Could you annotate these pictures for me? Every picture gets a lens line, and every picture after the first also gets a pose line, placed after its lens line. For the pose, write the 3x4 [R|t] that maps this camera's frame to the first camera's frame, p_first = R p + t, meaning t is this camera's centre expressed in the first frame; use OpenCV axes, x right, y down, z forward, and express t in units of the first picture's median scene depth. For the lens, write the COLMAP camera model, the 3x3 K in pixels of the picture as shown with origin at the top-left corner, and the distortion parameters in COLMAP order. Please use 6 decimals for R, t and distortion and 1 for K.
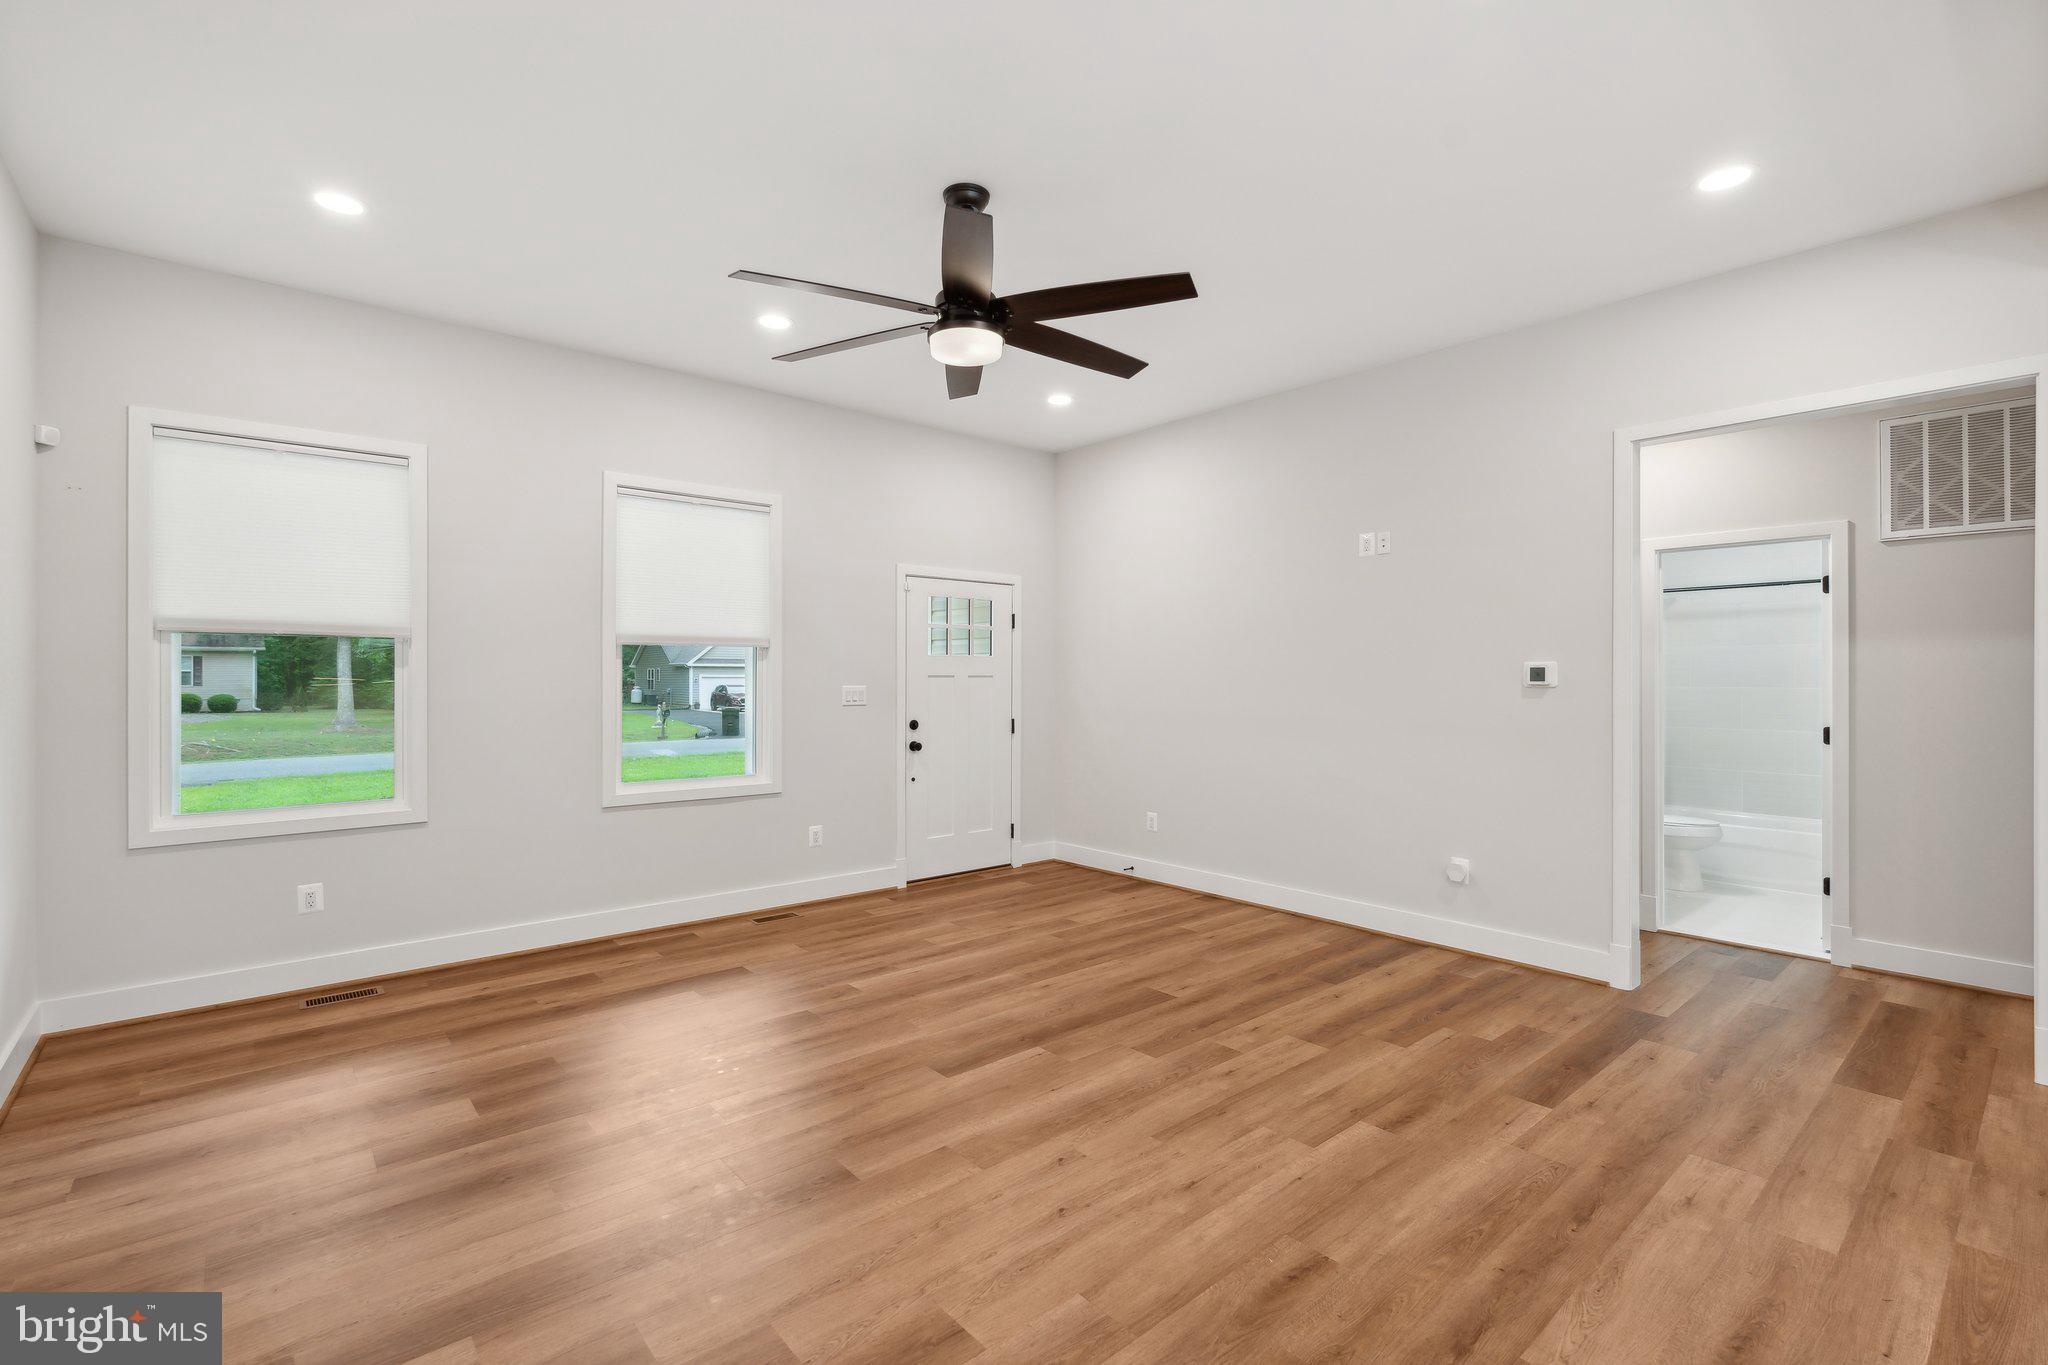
lens RADIAL K [[914.1, 0, 1022.5], [0, 914.1, 677.7], [0, 0, 1]] dist [-0.006415, 0.001349]
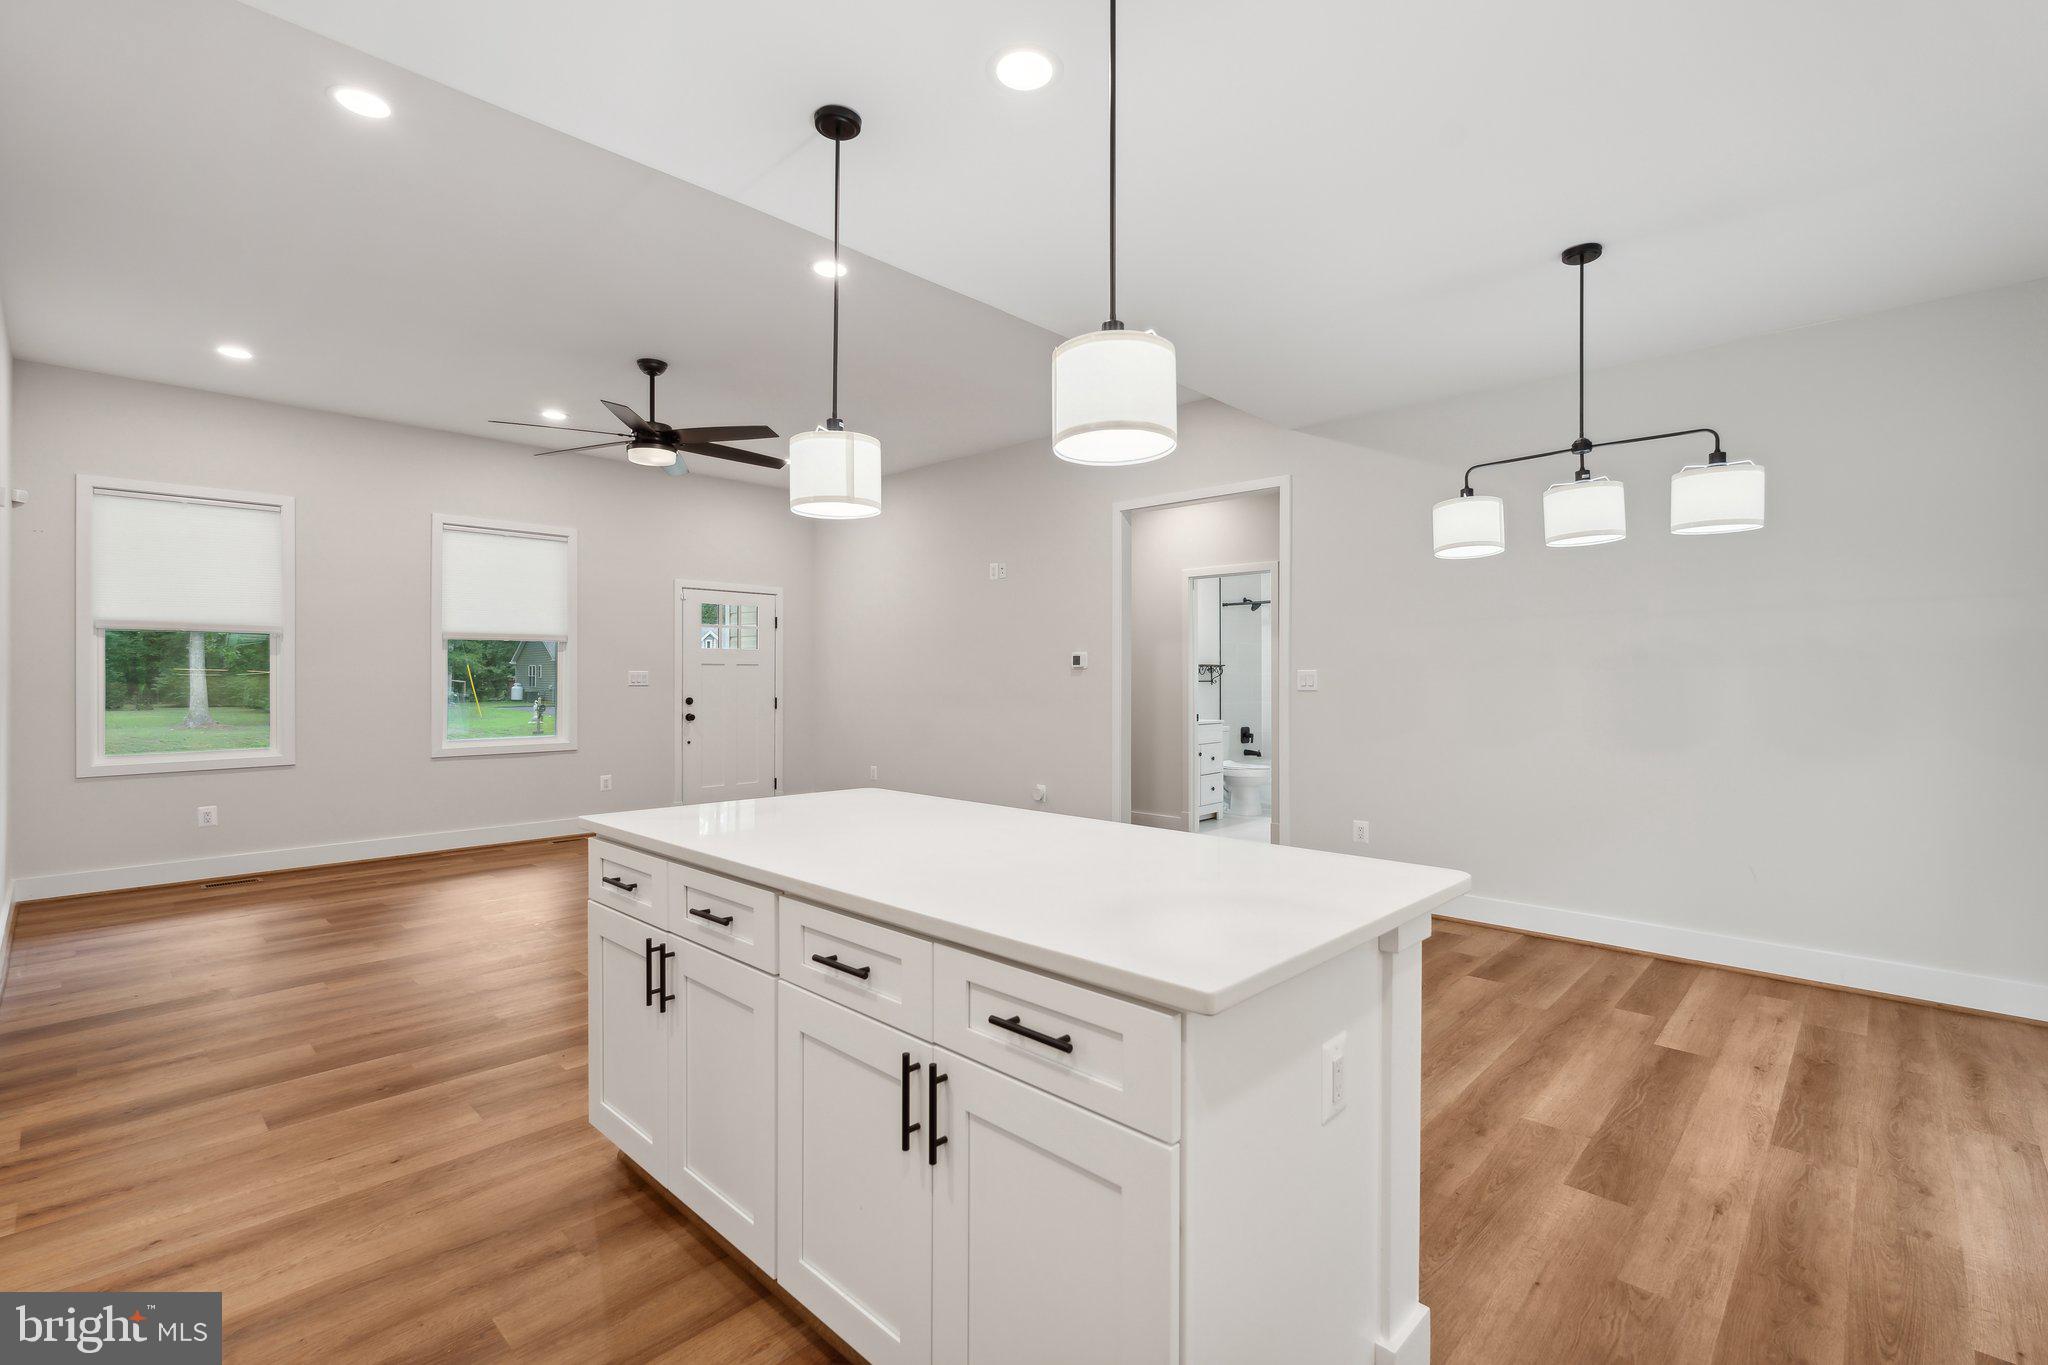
lens RADIAL K [[914.1, 0, 1026.7], [0, 914.1, 675.2], [0, 0, 1]] dist [-0.006415, 0.001349]
pose [[0.994622, -0.000604, 0.103570, 0.328455], [0.000663, 1.000000, -0.000529, 0.022022], [-0.103570, 0.000595, 0.994622, -0.521435]]
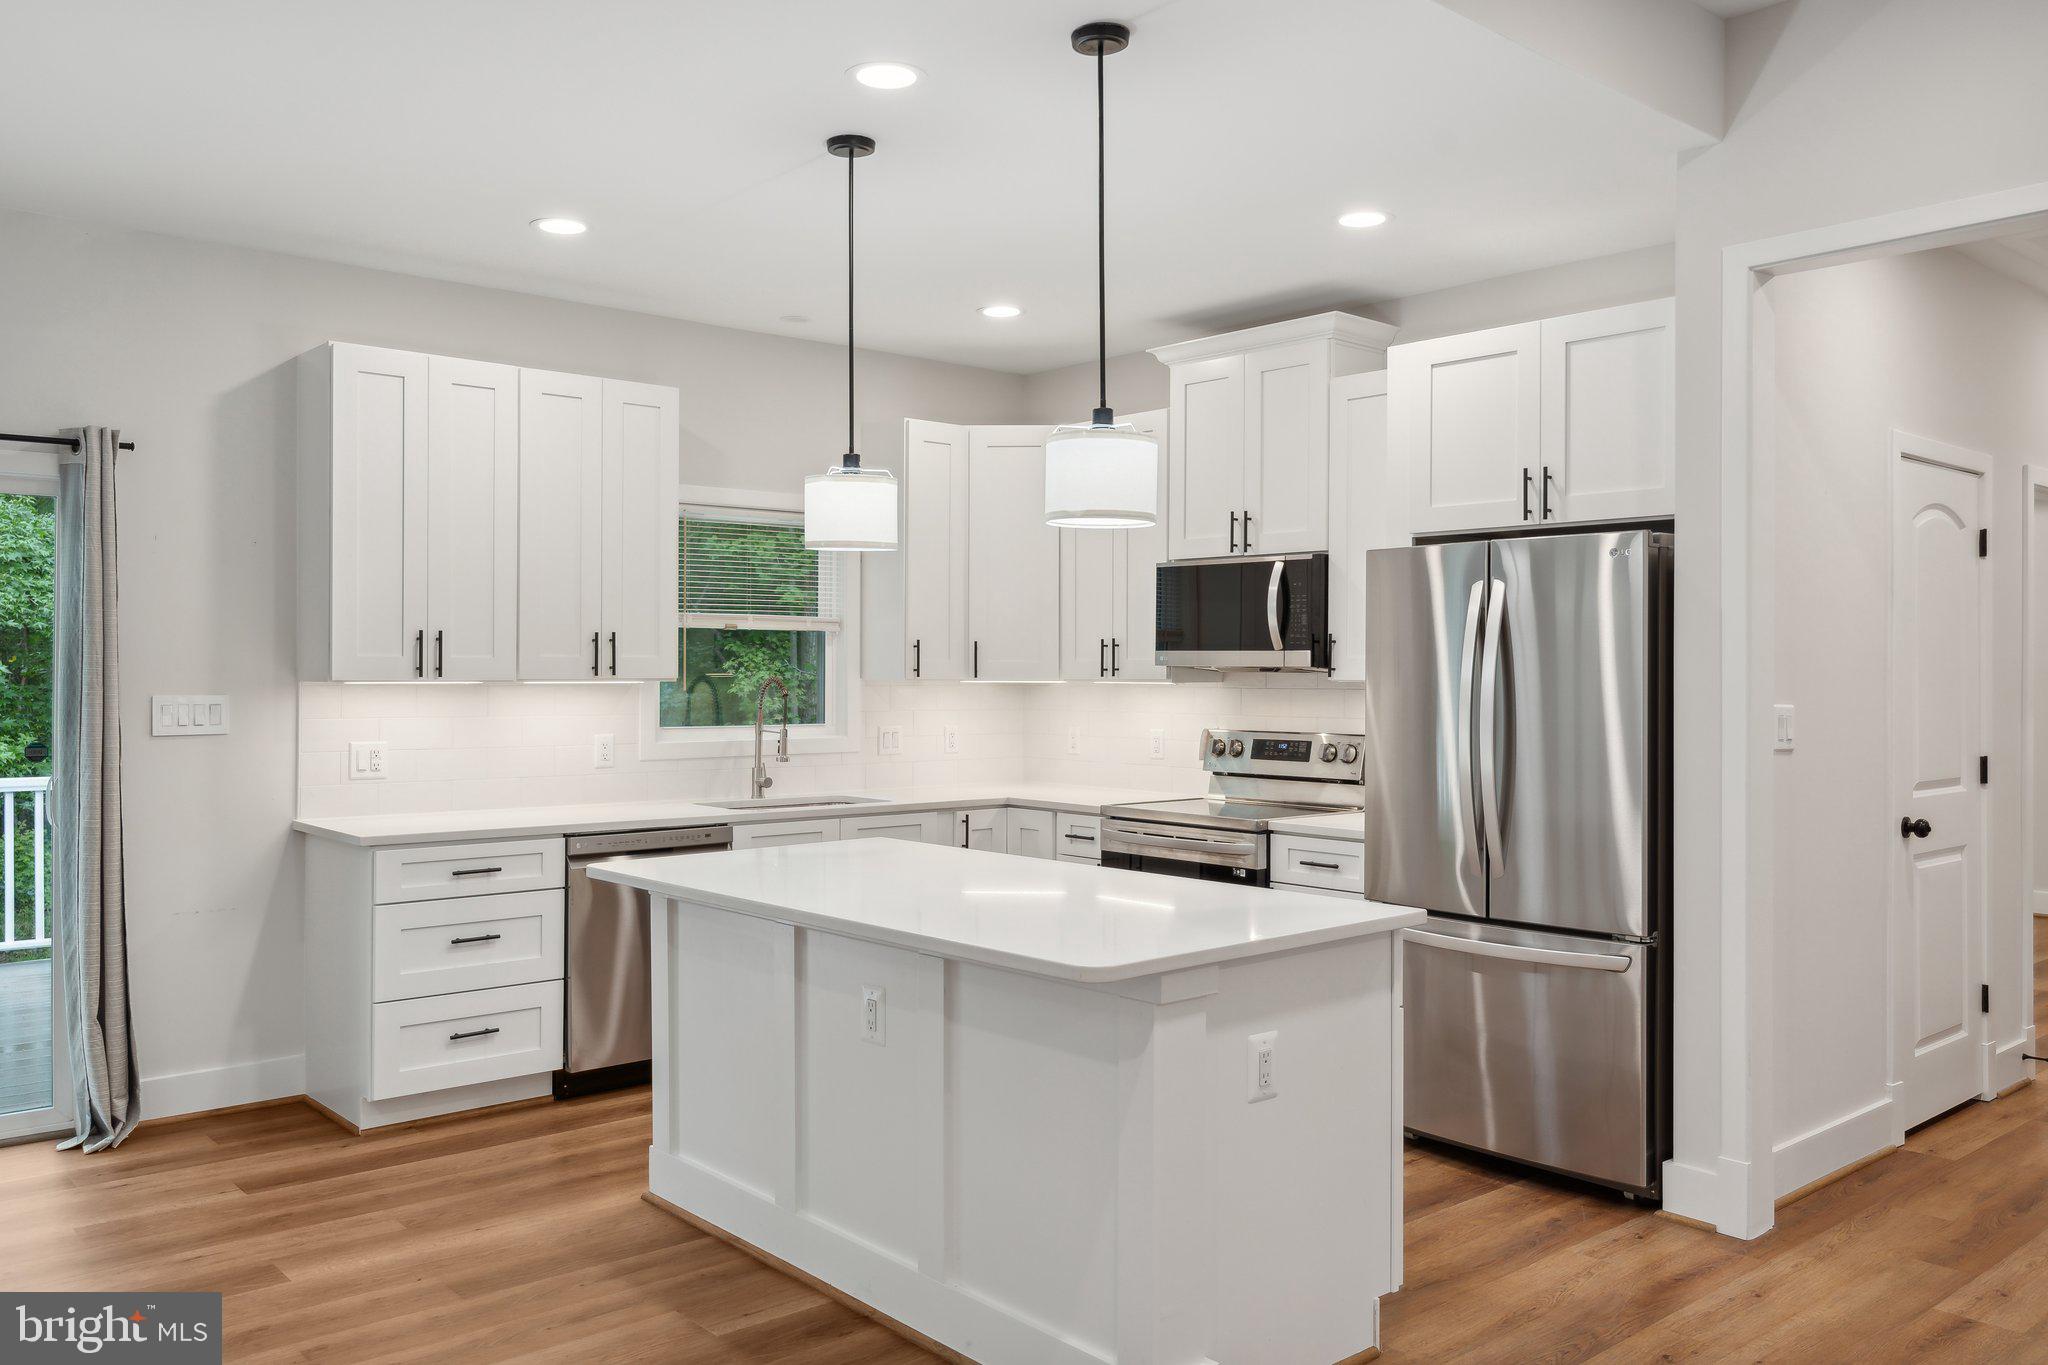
lens RADIAL K [[1597.5, 0, 1027.7], [0, 1597.5, 664.2], [0, 0, 1]] dist [0.002501, -0.003591]
pose [[-0.999960, -0.003167, -0.008335, 0.312021], [-0.003138, 0.999989, -0.003529, -0.007011], [0.008346, -0.003503, -0.999959, 0.866432]]
